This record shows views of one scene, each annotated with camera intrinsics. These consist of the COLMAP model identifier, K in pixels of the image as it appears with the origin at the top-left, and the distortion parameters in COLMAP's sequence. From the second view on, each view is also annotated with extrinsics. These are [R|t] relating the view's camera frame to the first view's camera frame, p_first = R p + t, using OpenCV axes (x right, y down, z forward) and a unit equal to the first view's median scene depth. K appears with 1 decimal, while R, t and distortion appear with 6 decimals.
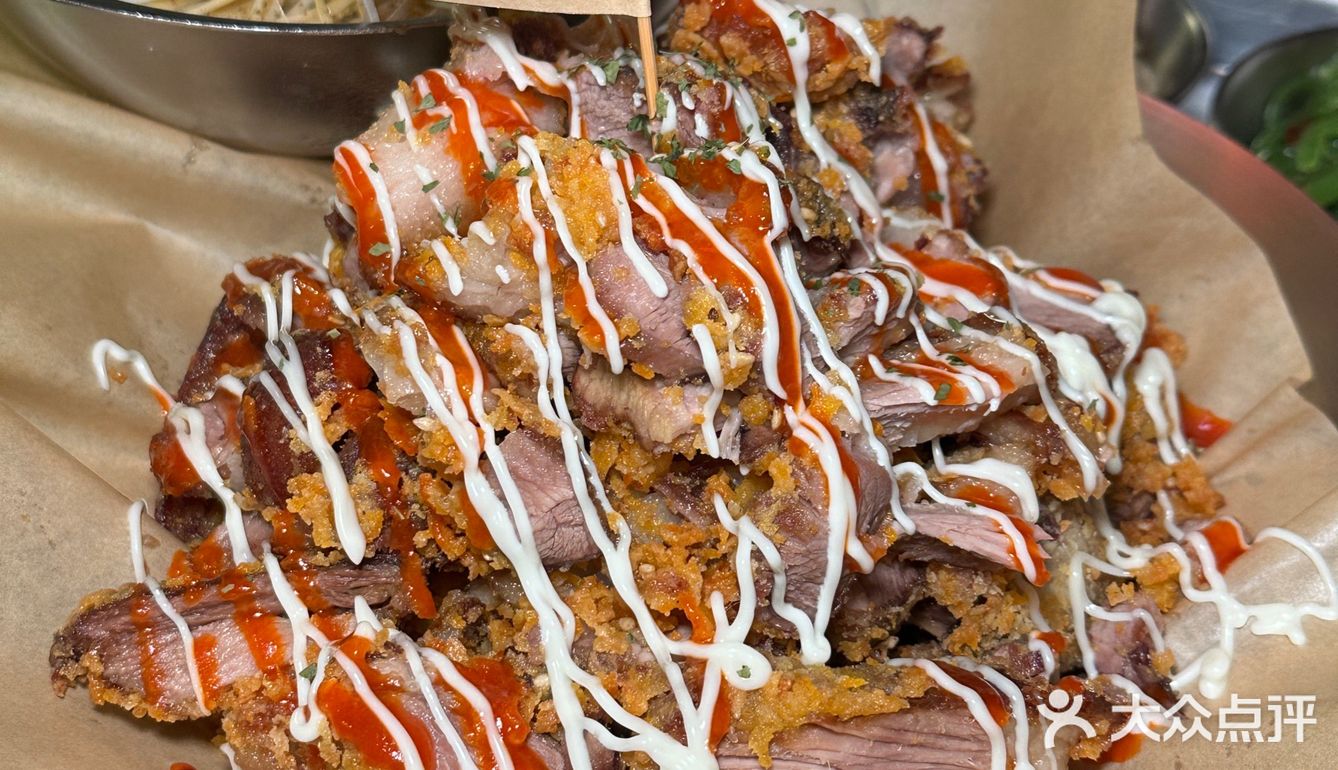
lens RADIAL K [[2164.7, 0, 667.7], [0, 2164.7, 403.6], [0, 0, 1]] dist [0.292905, -1.053594]
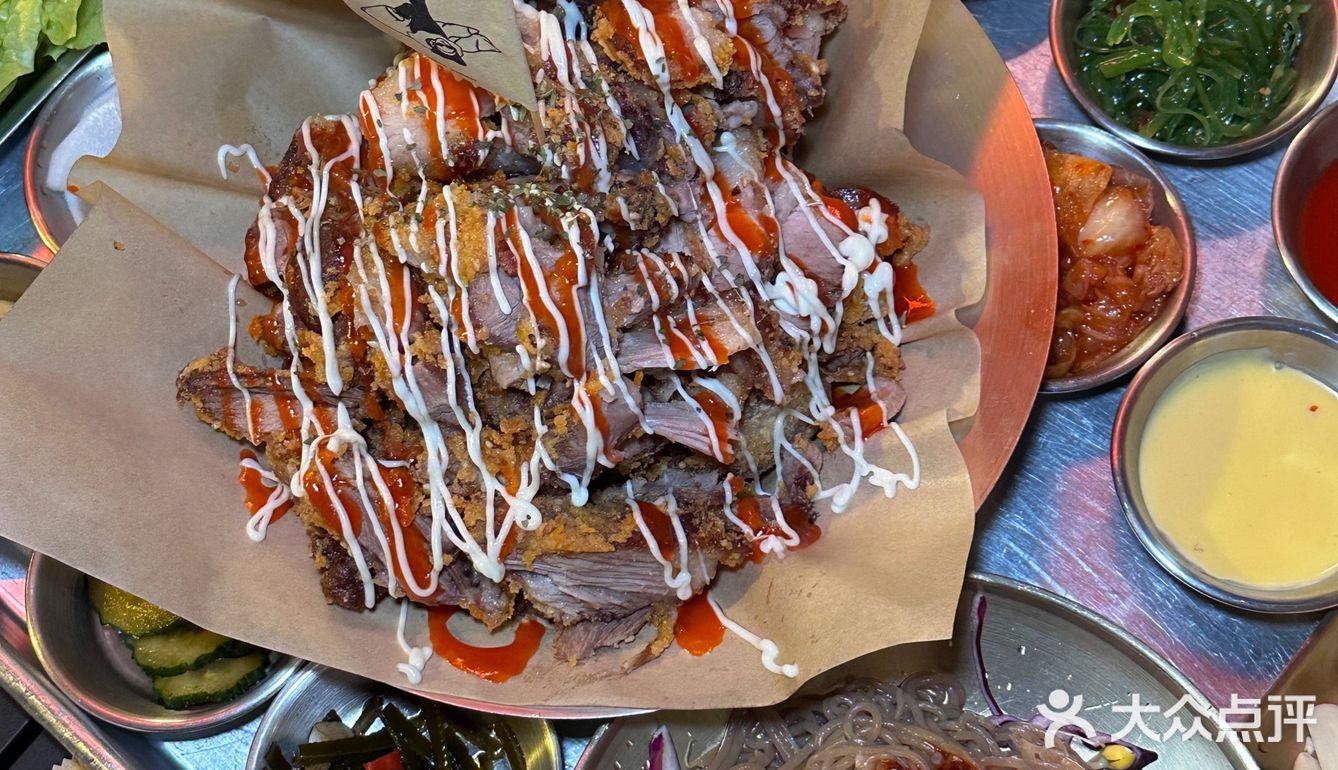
lens RADIAL K [[2164.7, 0, 667.7], [0, 2164.7, 403.6], [0, 0, 1]] dist [0.292905, -1.053594]
pose [[0.978224, 0.185091, -0.093909, 0.283070], [-0.118463, 0.869437, 0.479631, -0.789981], [0.170423, -0.458062, 0.872431, -0.487253]]
